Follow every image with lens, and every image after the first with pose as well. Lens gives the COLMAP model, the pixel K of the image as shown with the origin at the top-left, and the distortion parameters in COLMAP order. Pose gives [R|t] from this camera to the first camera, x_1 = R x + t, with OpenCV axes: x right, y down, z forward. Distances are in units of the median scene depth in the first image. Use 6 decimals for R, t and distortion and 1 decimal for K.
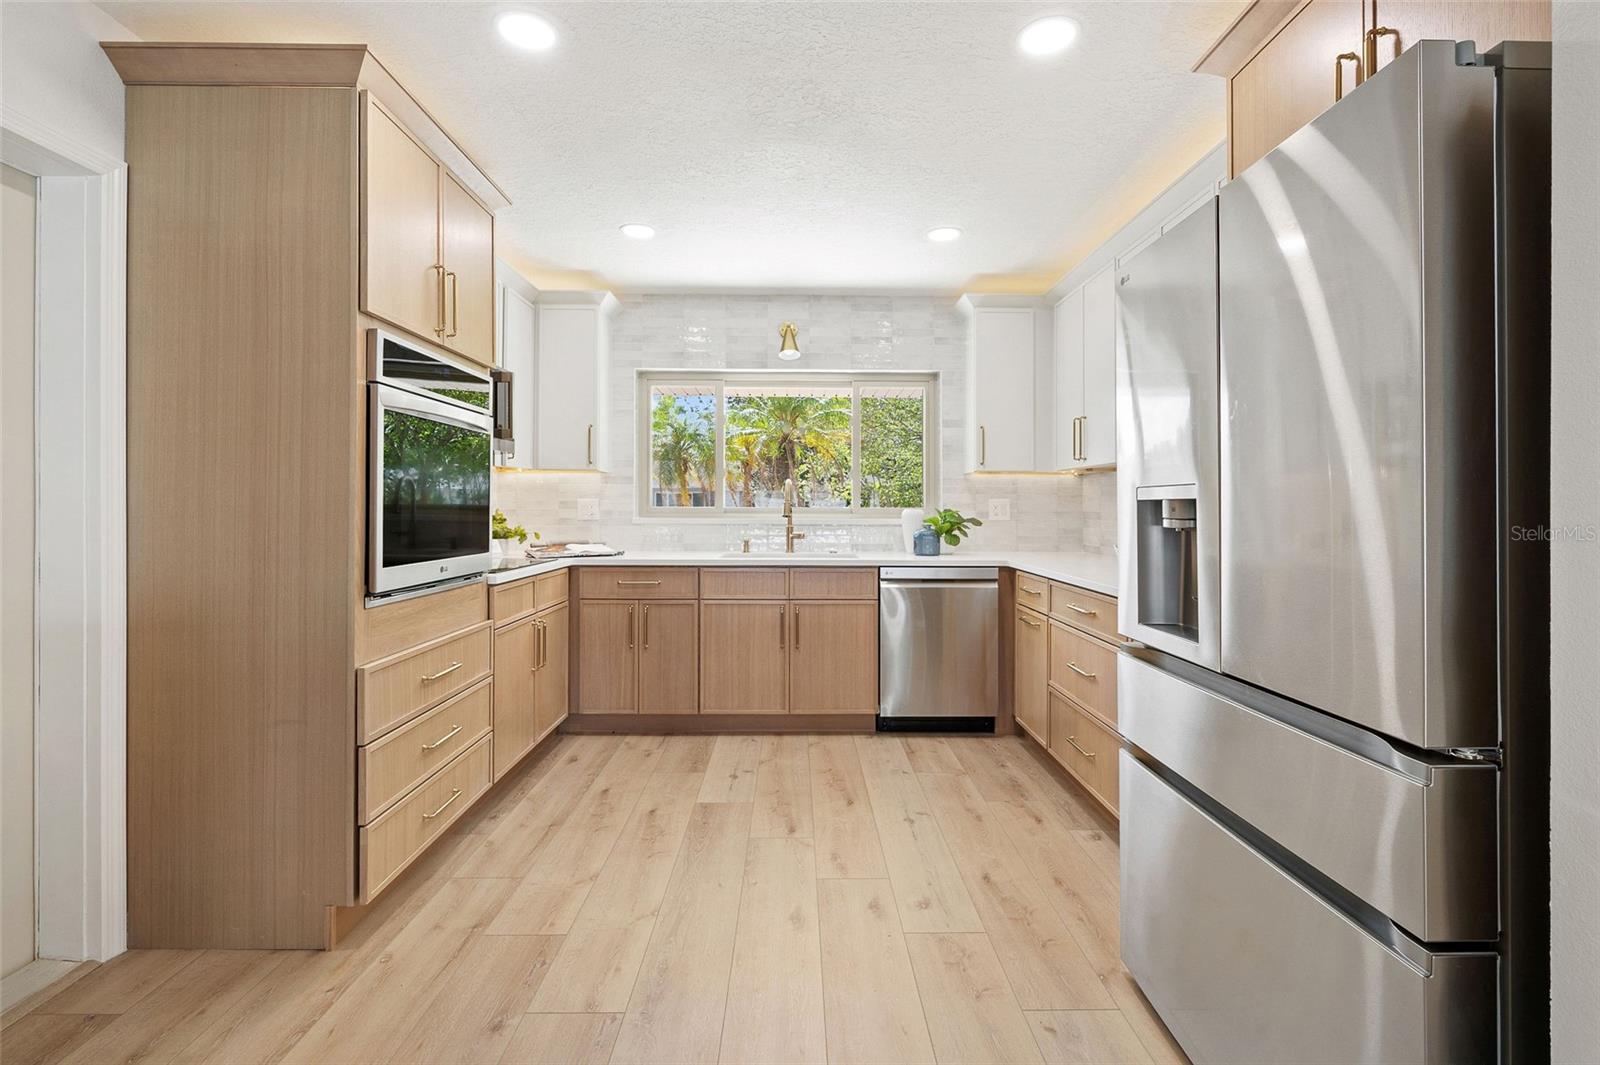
lens RADIAL K [[747.1, 0, 809.1], [0, 747.1, 502.0], [0, 0, 1]] dist [-0.002114, -0.000107]
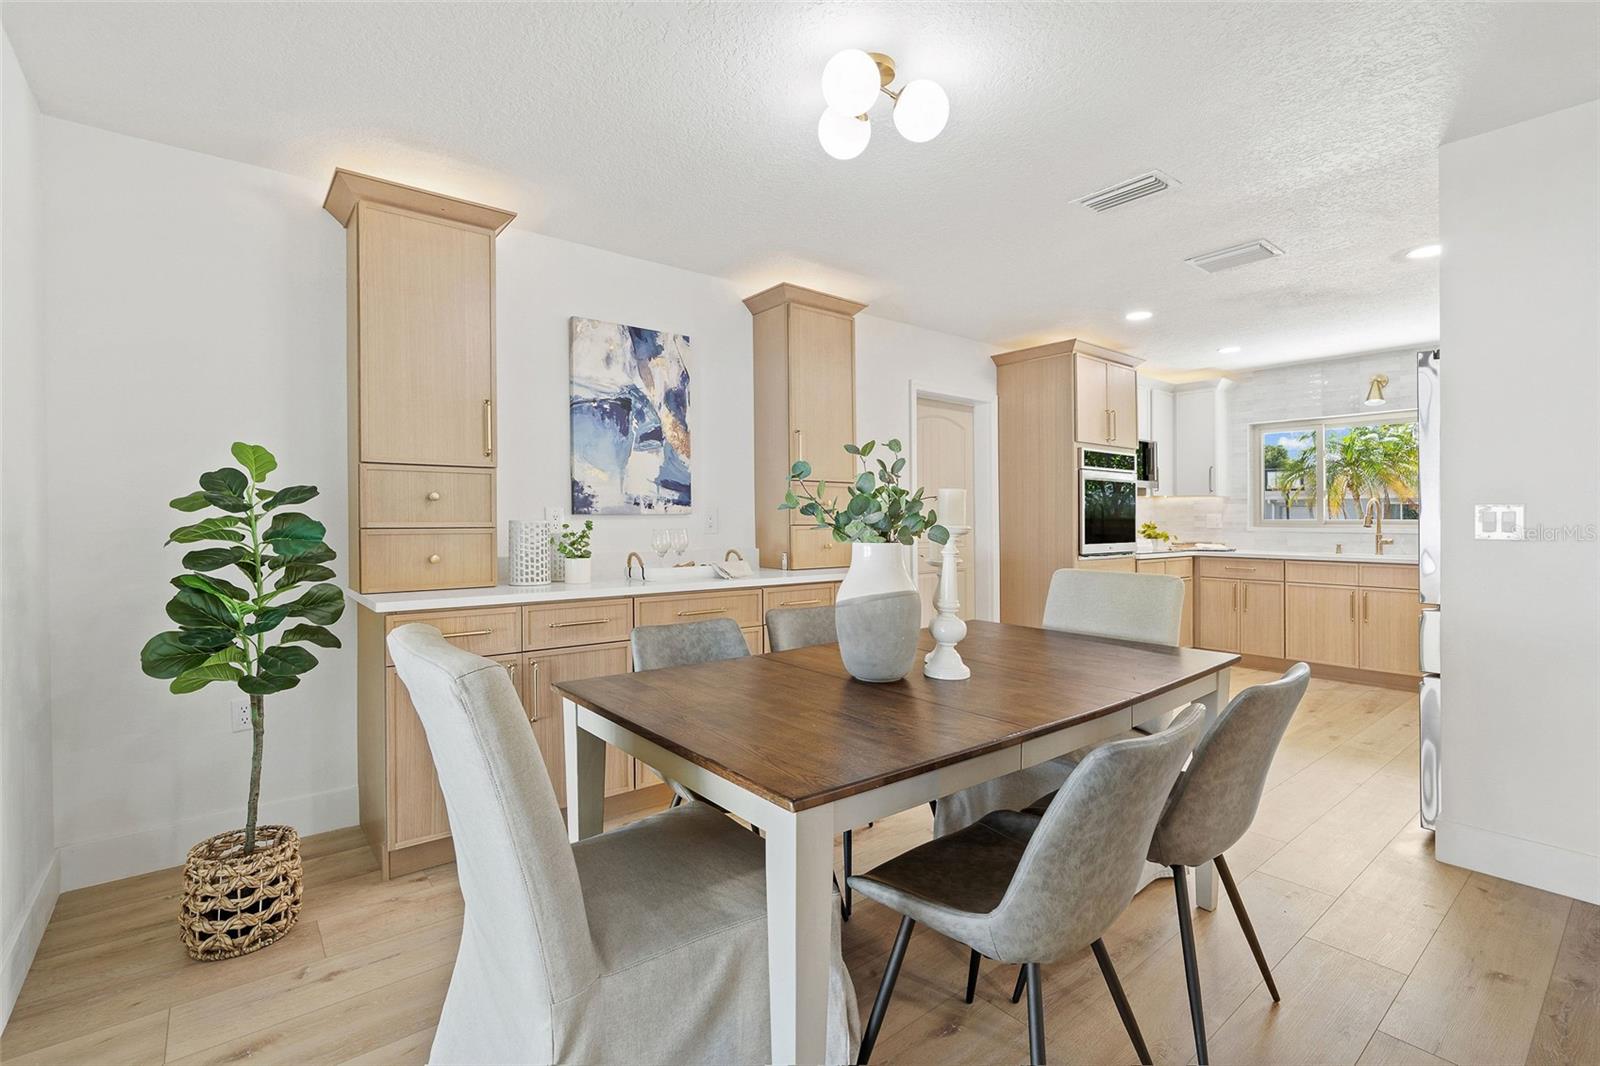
lens RADIAL K [[729.9, 0, 799.5], [0, 729.9, 516.0], [0, 0, 1]] dist [-0.023464, -0.000088]
pose [[0.617934, -0.007125, -0.786198, 0.380478], [0.006672, 0.999970, -0.003818, -0.000728], [0.786202, -0.002886, 0.617963, -0.633187]]
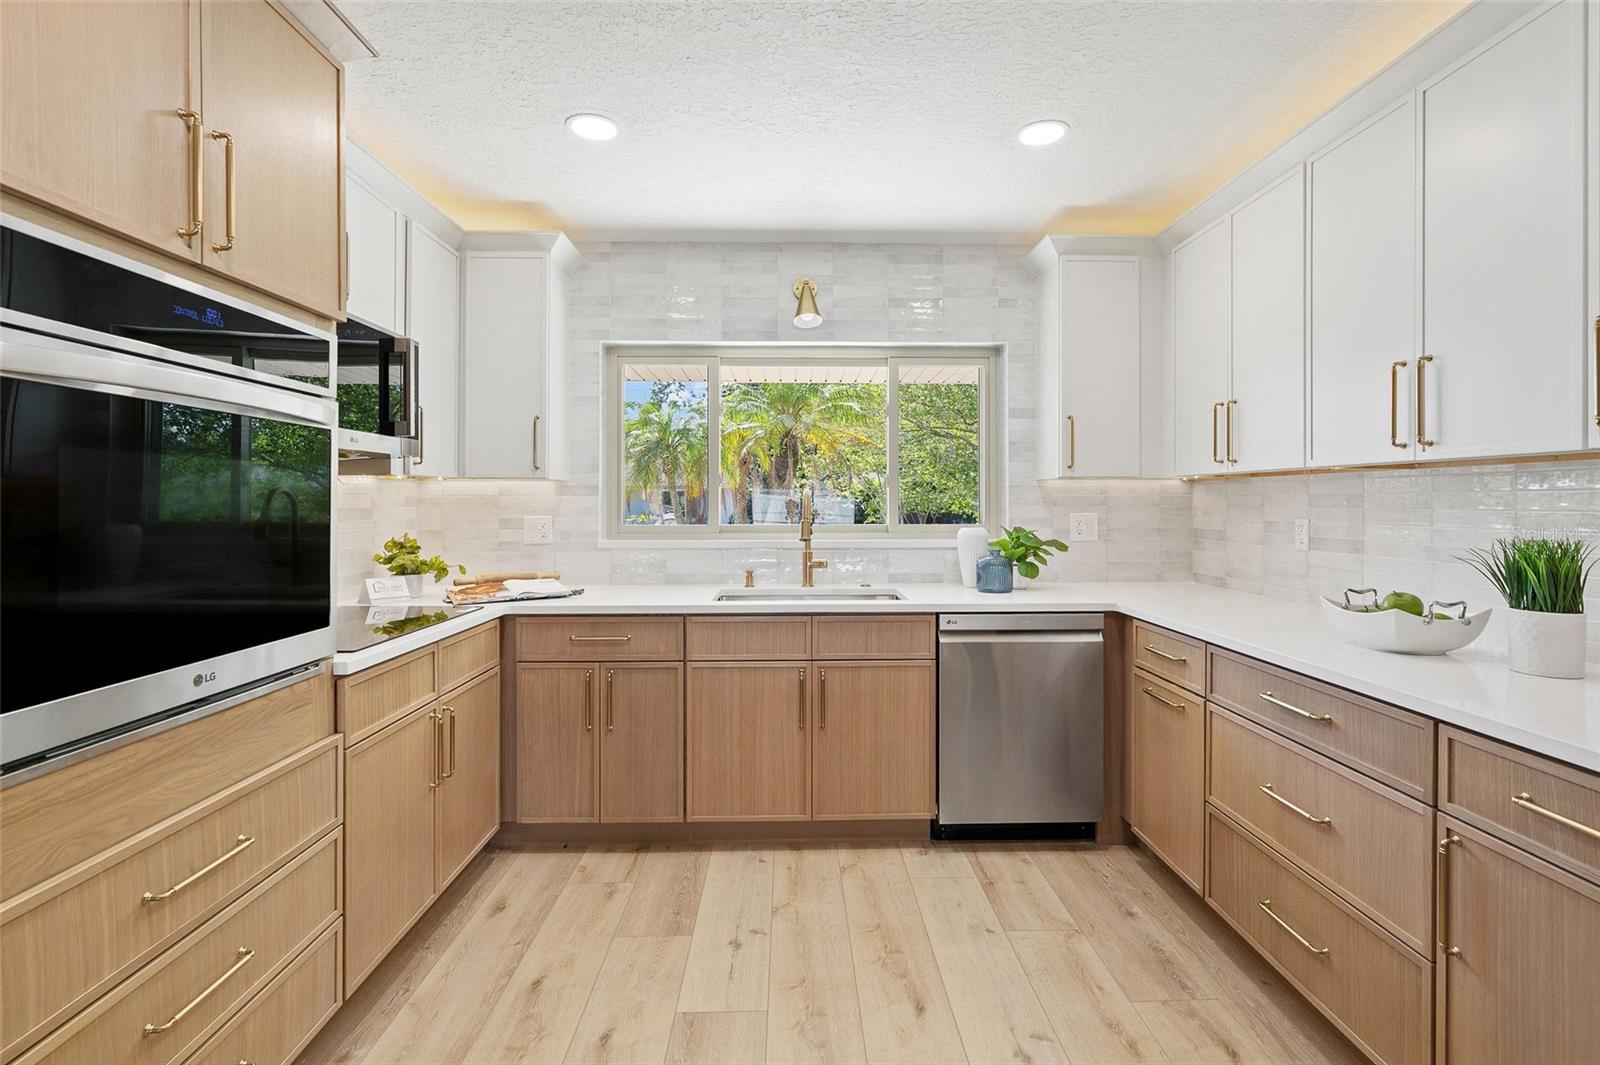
lens RADIAL K [[755.3, 0, 795.9], [0, 755.3, 500.6], [0, 0, 1]] dist [-0.015046, 0.007412]
pose [[0.999901, -0.002541, -0.013821, -0.031392], [0.002593, 0.999989, 0.003778, -0.024266], [0.013811, -0.003814, 0.999897, 0.283282]]
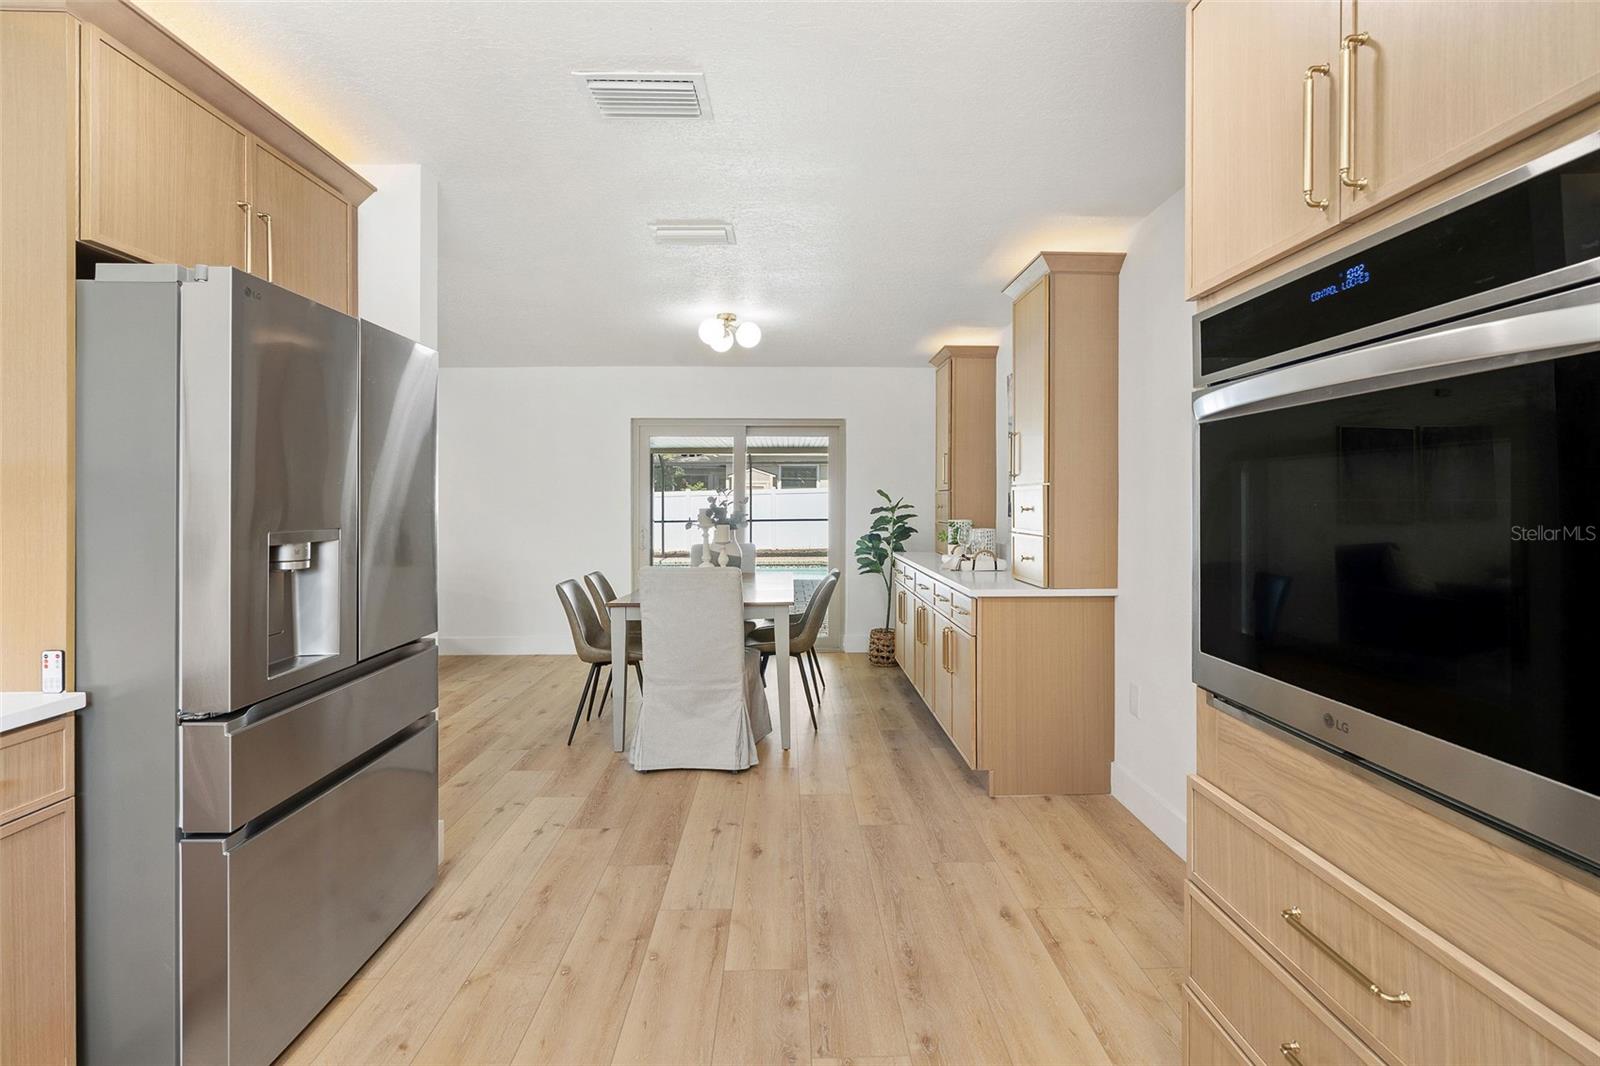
lens RADIAL K [[737.1, 0, 775.2], [0, 737.1, 502.2], [0, 0, 1]] dist [-0.003287, -0.000052]
pose [[-0.999314, -0.000174, 0.037037, -0.103369], [-0.000319, 0.999992, -0.003907, -0.025028], [-0.037037, -0.003916, -0.999306, 0.895886]]
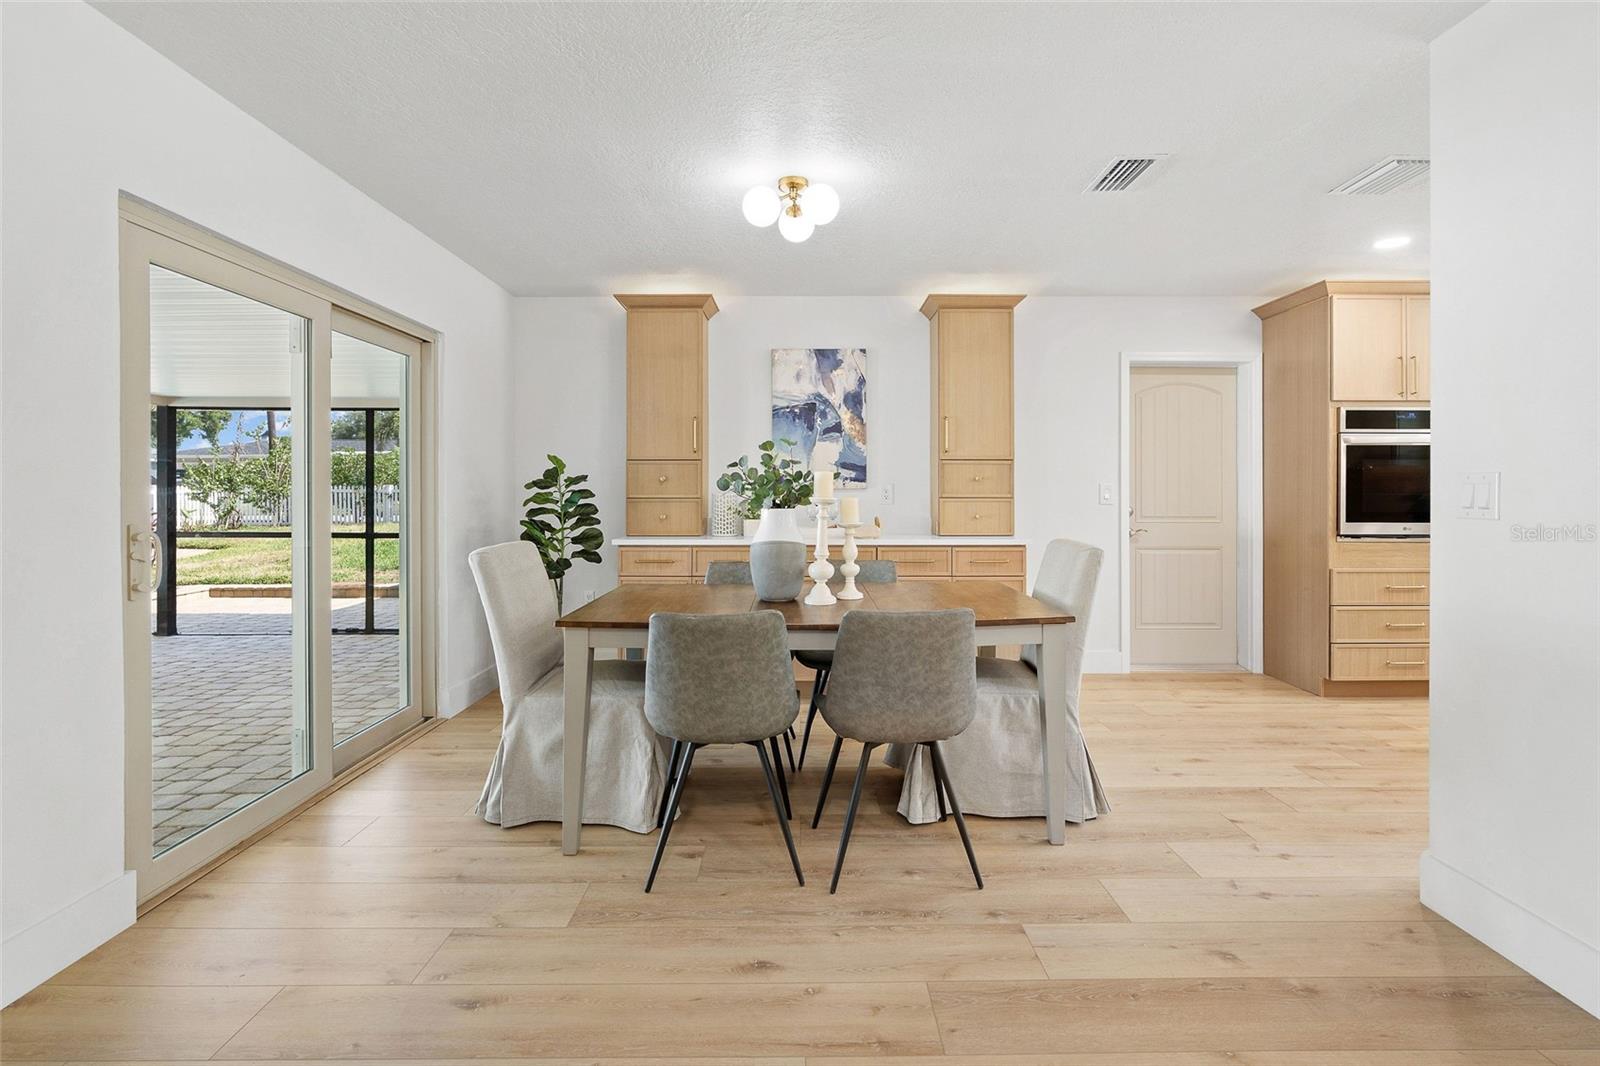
lens RADIAL K [[755.3, 0, 795.9], [0, 755.3, 501.1], [0, 0, 1]] dist [-0.015046, 0.007412]
pose [[-0.024545, 0.009348, -0.999655, 0.804255], [0.005850, 0.999941, 0.009207, 0.000763], [0.999682, -0.005622, -0.024598, -0.240808]]
